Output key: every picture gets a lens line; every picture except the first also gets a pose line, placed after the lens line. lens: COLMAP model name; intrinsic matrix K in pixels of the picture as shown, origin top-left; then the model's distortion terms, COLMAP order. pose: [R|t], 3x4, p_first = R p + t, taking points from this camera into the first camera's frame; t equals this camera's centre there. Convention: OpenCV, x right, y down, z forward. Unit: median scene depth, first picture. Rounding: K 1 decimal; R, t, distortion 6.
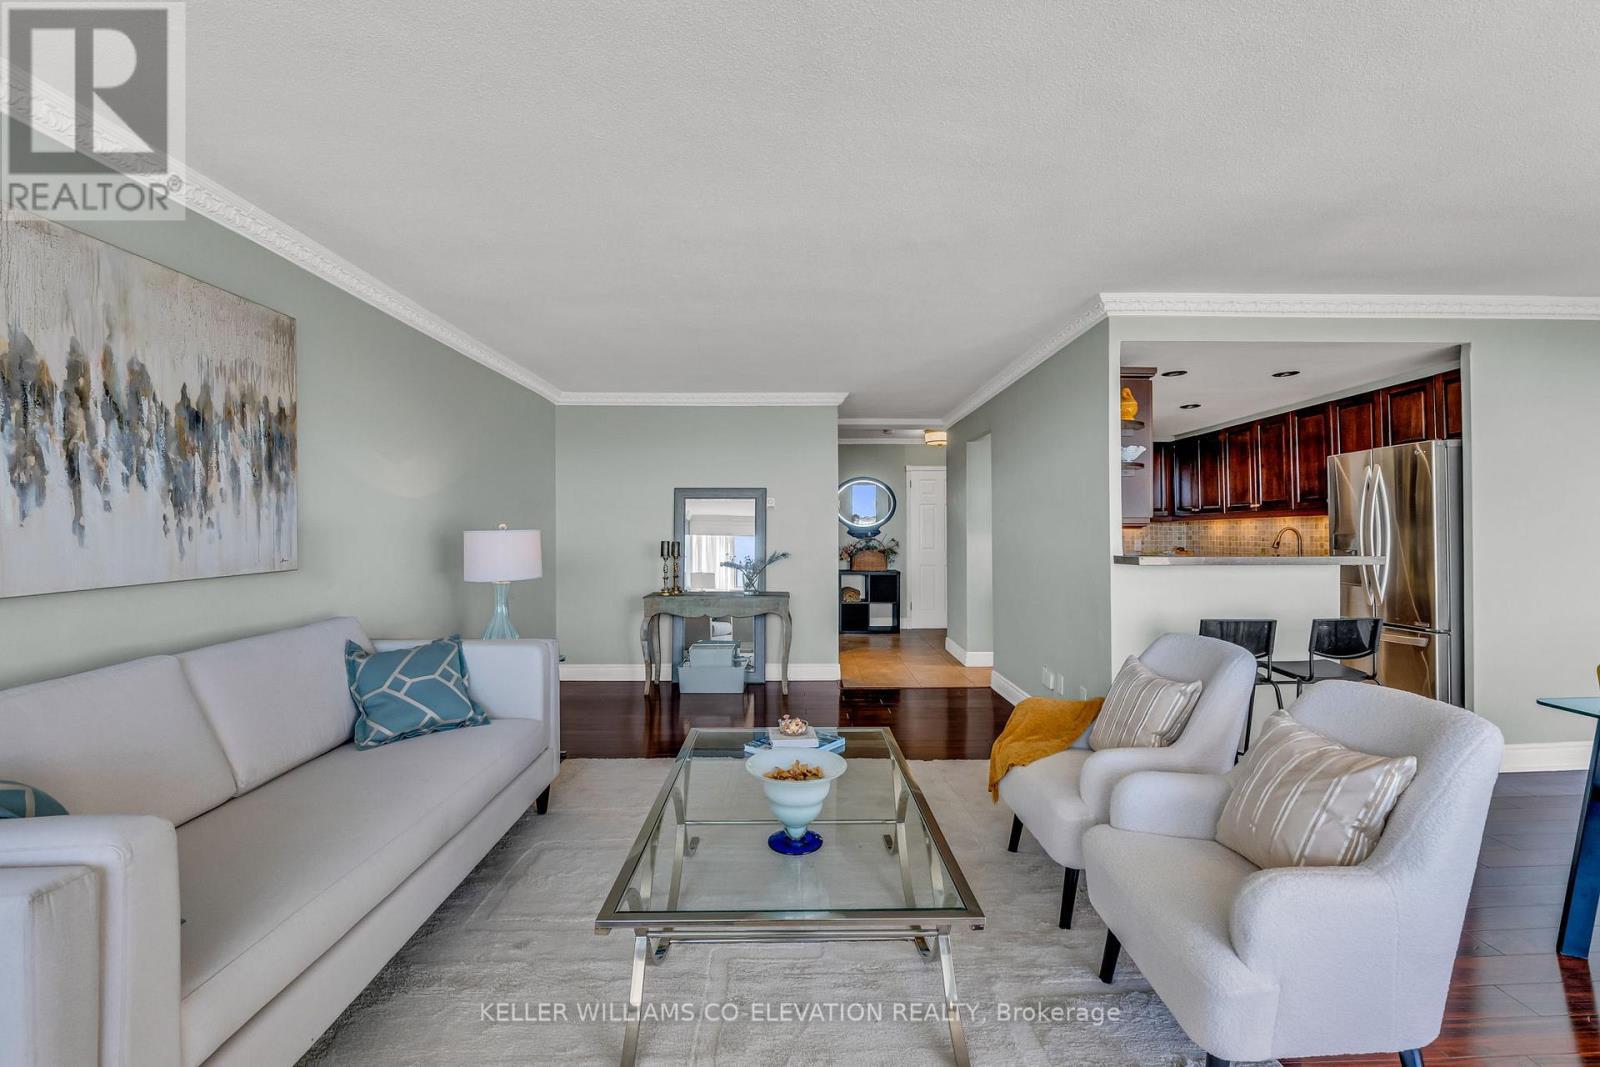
lens RADIAL K [[598.5, 0, 864.7], [0, 598.5, 526.8], [0, 0, 1]] dist [-0.008232, -0.000001]
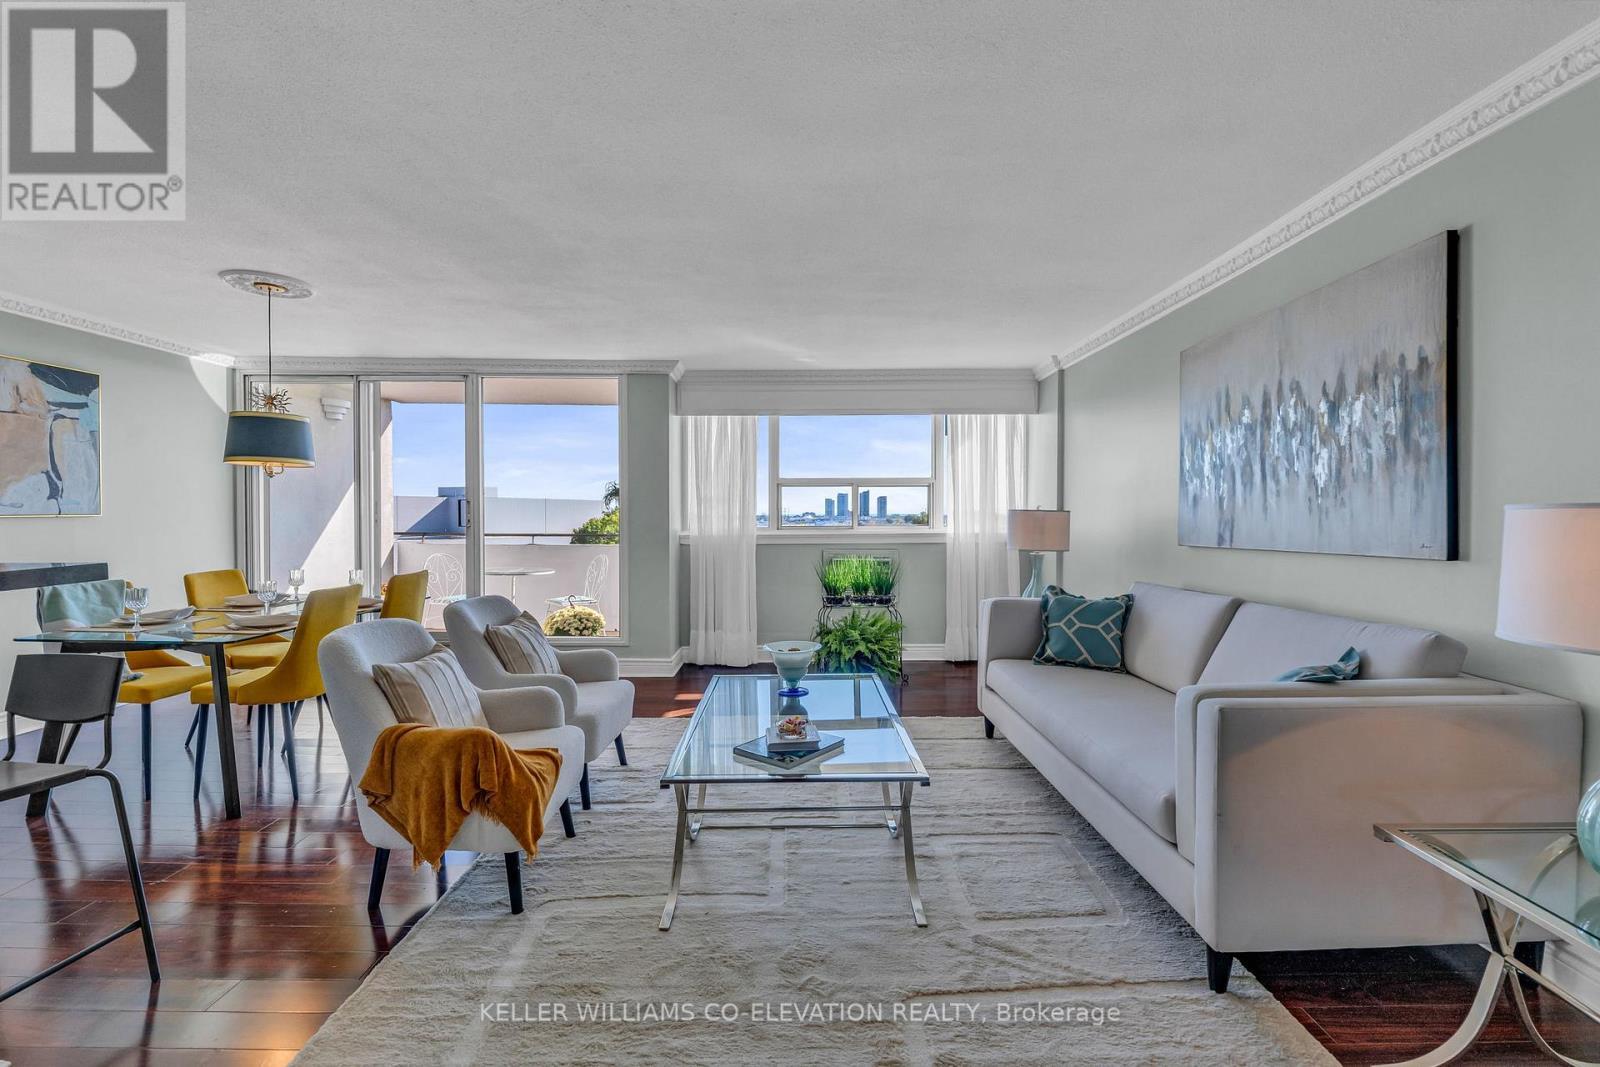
lens RADIAL K [[709.1, 0, 829.8], [0, 709.1, 520.7], [0, 0, 1]] dist [-0.000555, -0.000030]
pose [[-0.996612, 0.000860, 0.082238, -0.289534], [0.000981, 0.999998, 0.001430, 0.022454], [-0.082236, 0.001506, -0.996612, 2.301732]]
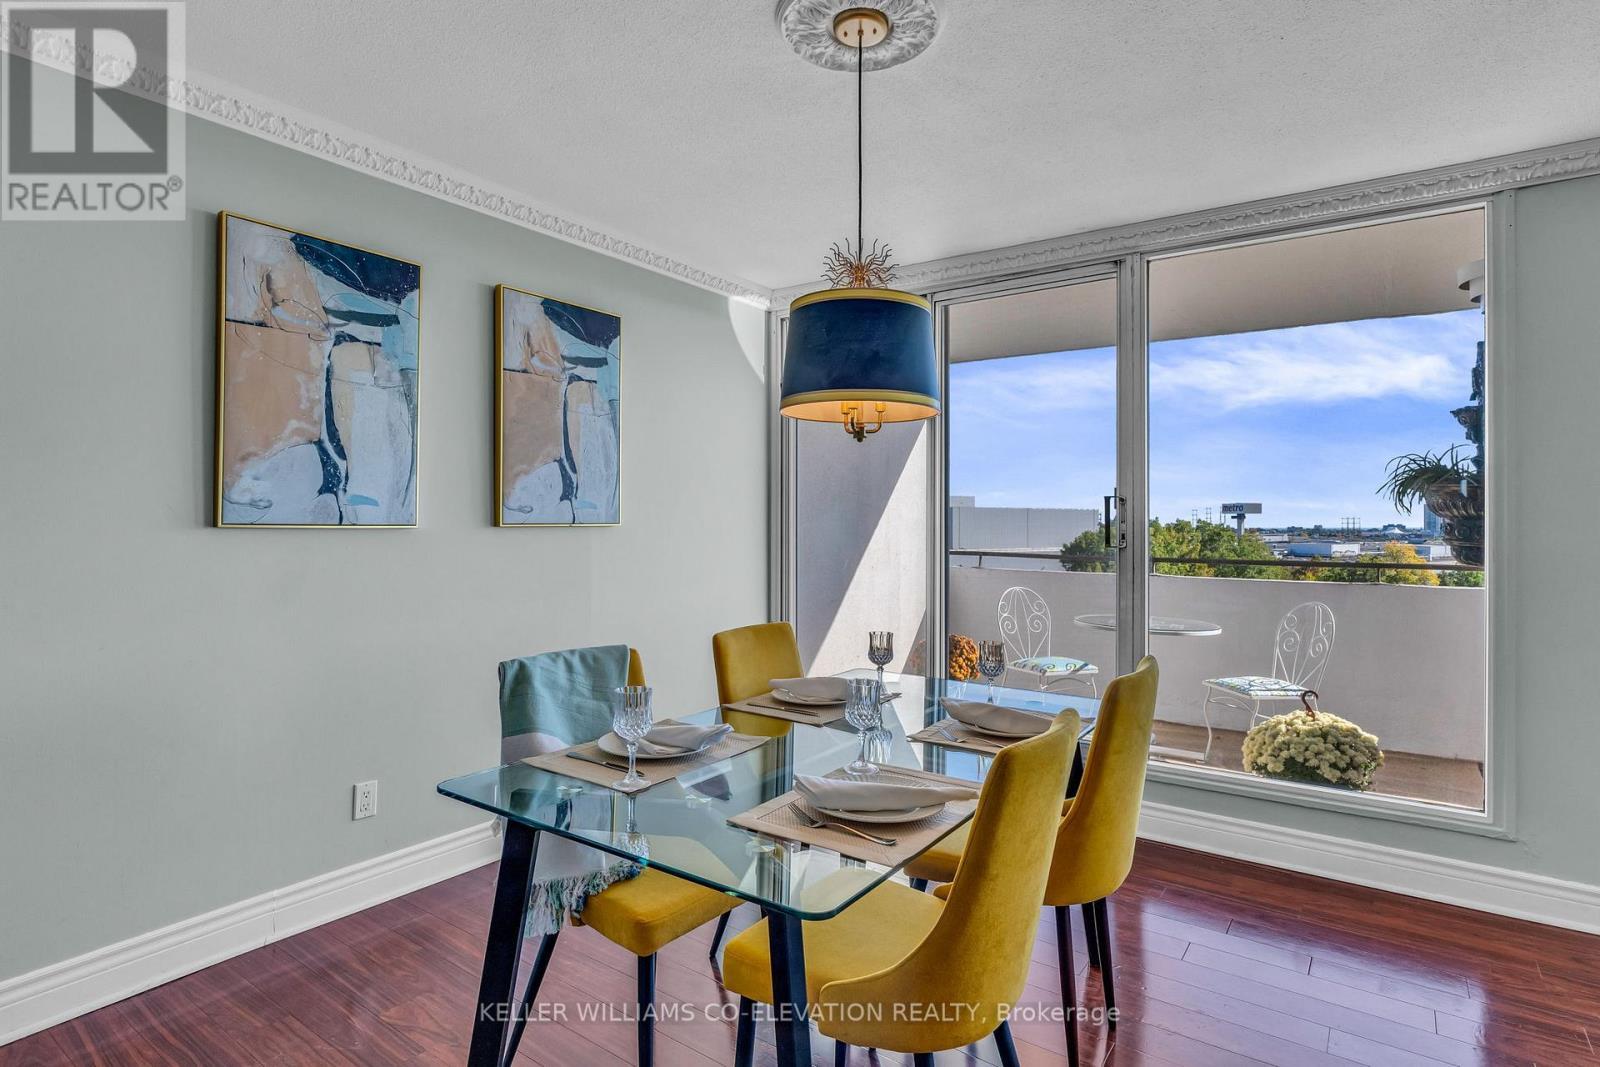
lens RADIAL K [[835.2, 0, 890.7], [0, 835.2, 519.9], [0, 0, 1]] dist [-0.006157, -0.000613]
pose [[-0.820602, 0.003185, 0.571492, 0.695964], [-0.006085, 0.999879, -0.014311, 0.018820], [-0.571468, -0.015221, -0.820483, 1.391763]]
